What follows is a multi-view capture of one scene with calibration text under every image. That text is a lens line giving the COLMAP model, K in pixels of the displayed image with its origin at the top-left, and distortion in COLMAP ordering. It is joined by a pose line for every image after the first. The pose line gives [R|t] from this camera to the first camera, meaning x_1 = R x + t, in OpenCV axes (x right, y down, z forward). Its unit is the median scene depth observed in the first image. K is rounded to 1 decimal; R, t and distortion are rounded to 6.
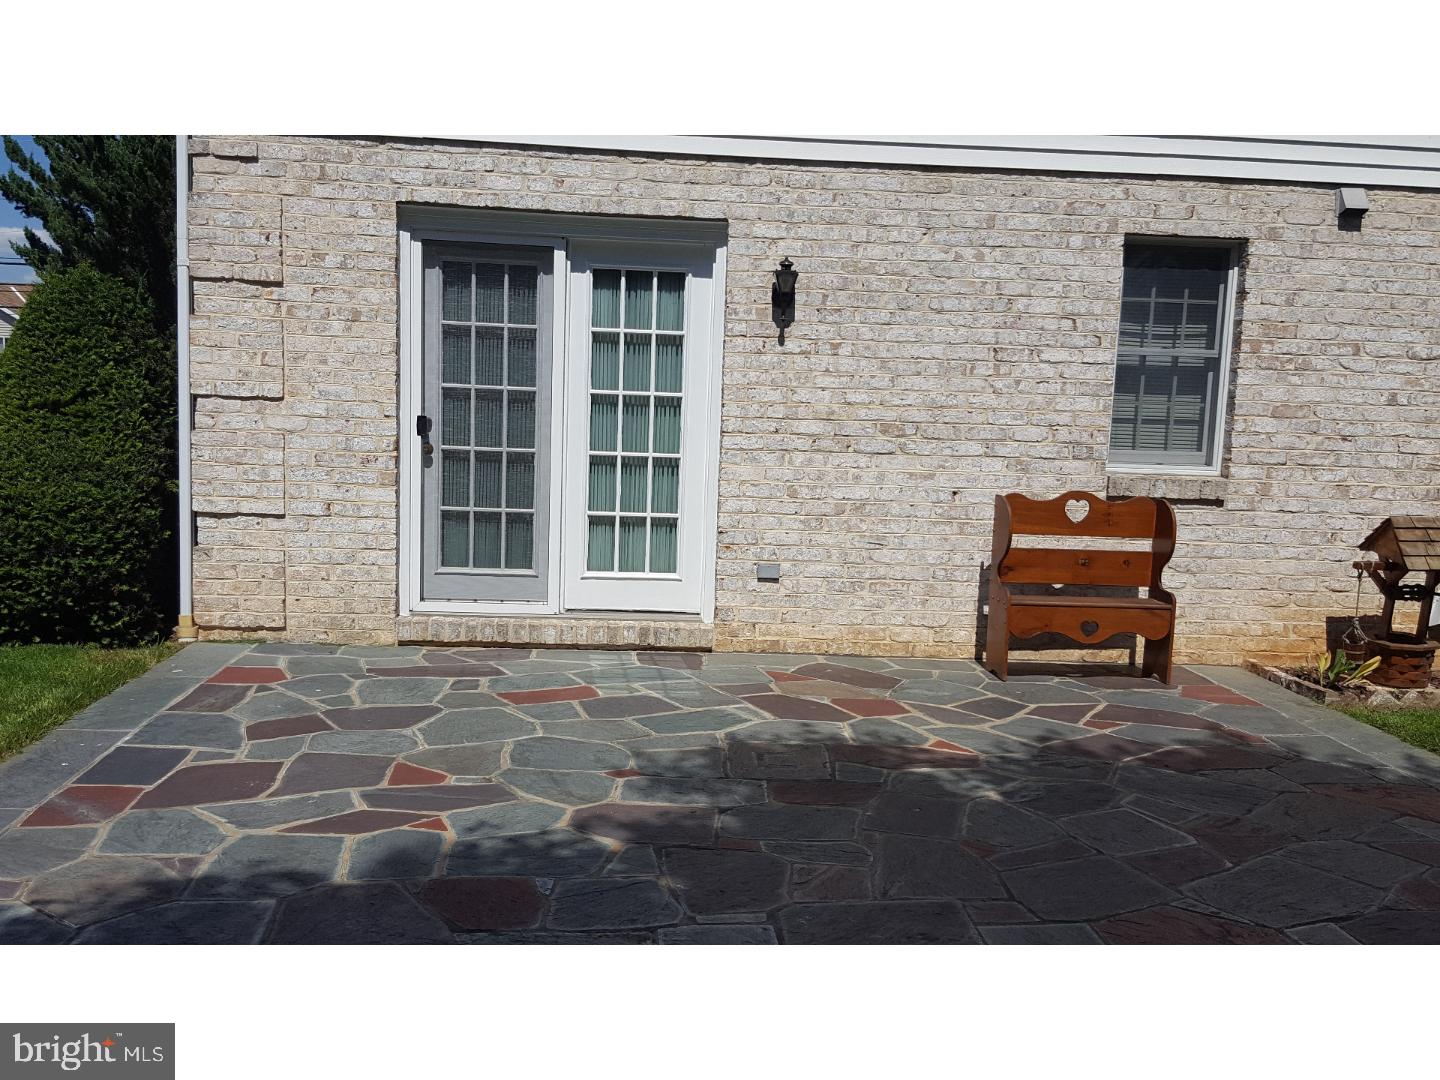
lens RADIAL K [[1320.2, 0, 720.0], [0, 1320.2, 540.0], [0, 0, 1]] dist [0.004850, 0.004130]
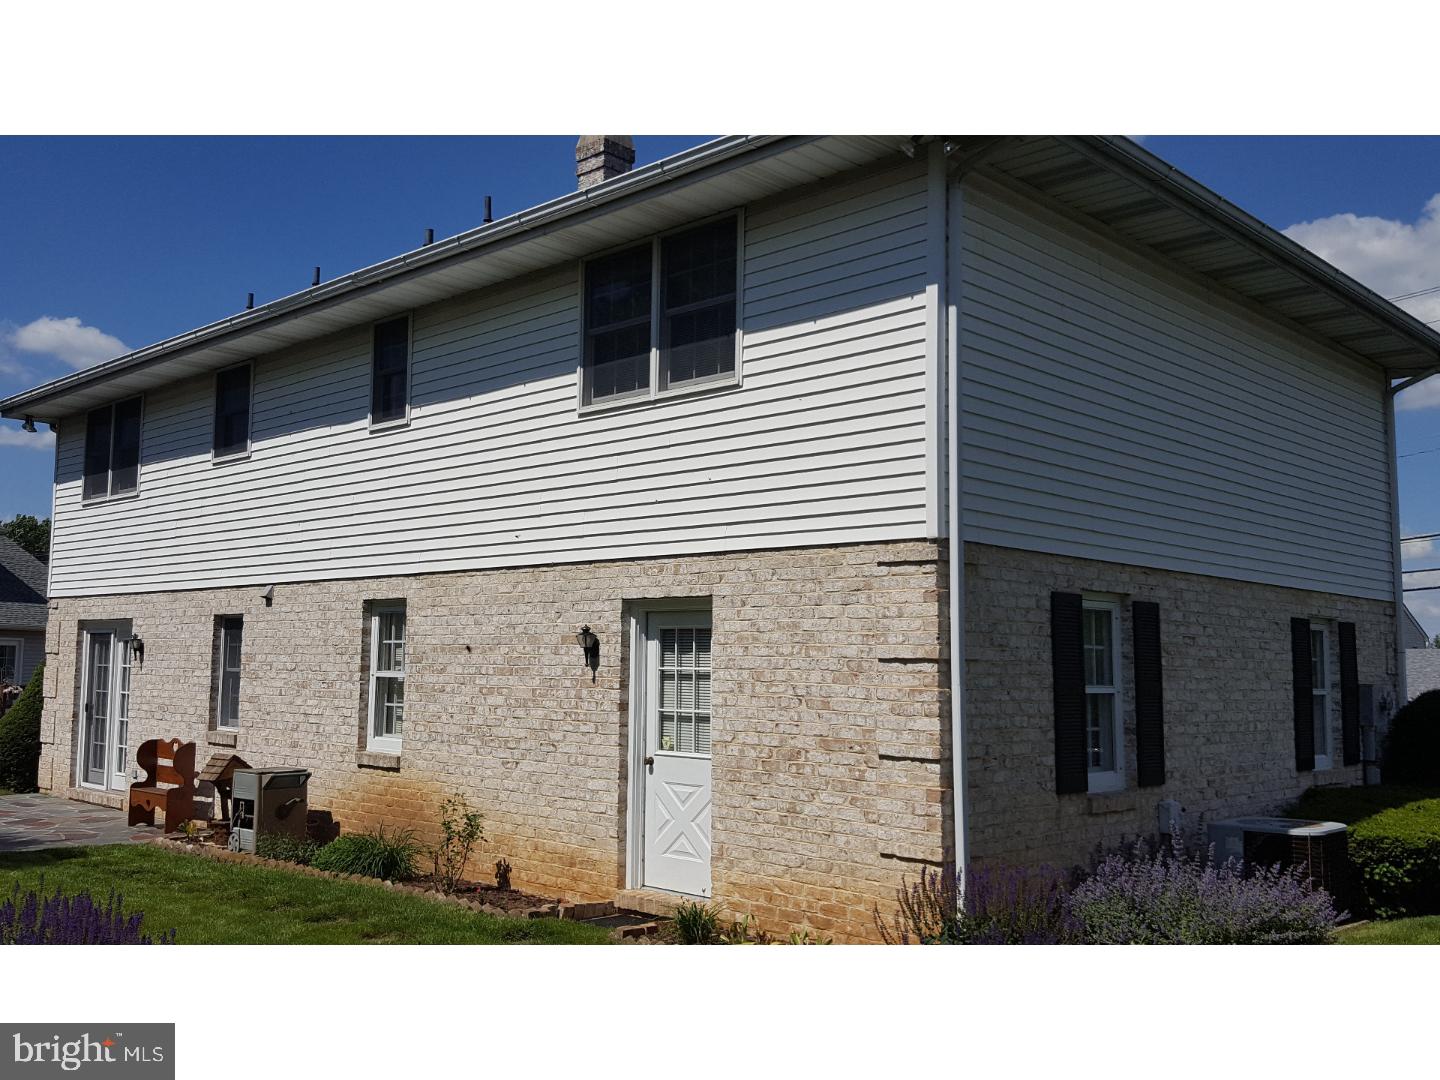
lens RADIAL K [[1320.2, 0, 720.0], [0, 1320.2, 540.0], [0, 0, 1]] dist [0.004850, 0.004130]
pose [[0.684427, -0.097891, -0.722480, 2.321629], [-0.107056, 0.966711, -0.232400, 0.053601], [0.721179, 0.236407, 0.651162, 0.181004]]
